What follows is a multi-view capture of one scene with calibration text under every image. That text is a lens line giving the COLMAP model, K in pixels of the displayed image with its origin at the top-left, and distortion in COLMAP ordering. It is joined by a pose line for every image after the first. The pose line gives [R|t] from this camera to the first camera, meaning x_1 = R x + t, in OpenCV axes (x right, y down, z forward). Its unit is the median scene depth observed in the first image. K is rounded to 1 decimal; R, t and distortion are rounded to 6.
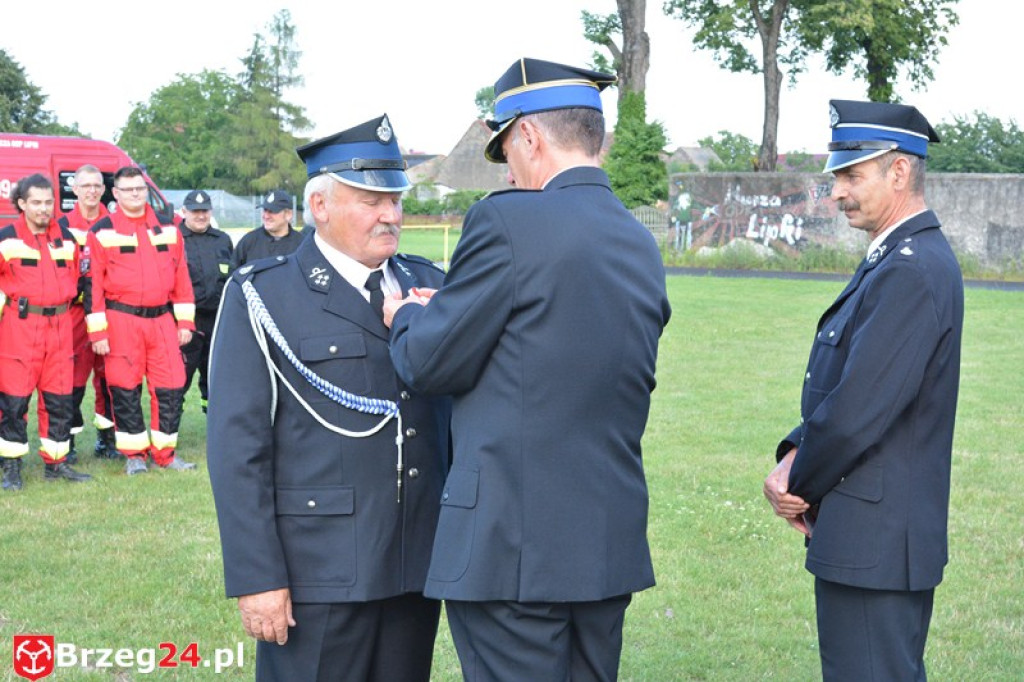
lens RADIAL K [[1500.4, 0, 510.1], [0, 1500.4, 340.4], [0, 0, 1]] dist [-0.036146, 0.000000]
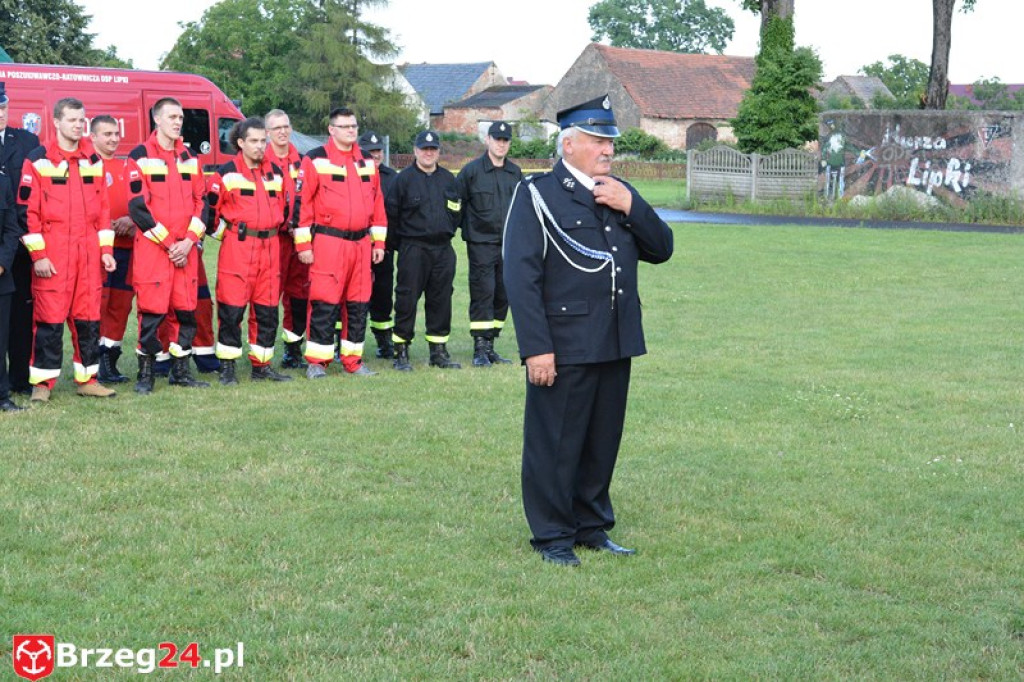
lens RADIAL K [[1872.2, 0, 513.1], [0, 1872.2, 339.5], [0, 0, 1]] dist [-0.042514, 0.000000]
pose [[0.998100, 0.009095, -0.060942, -0.004630], [-0.008325, 0.999882, 0.012882, 0.009650], [0.061052, -0.012350, 0.998058, -0.104028]]
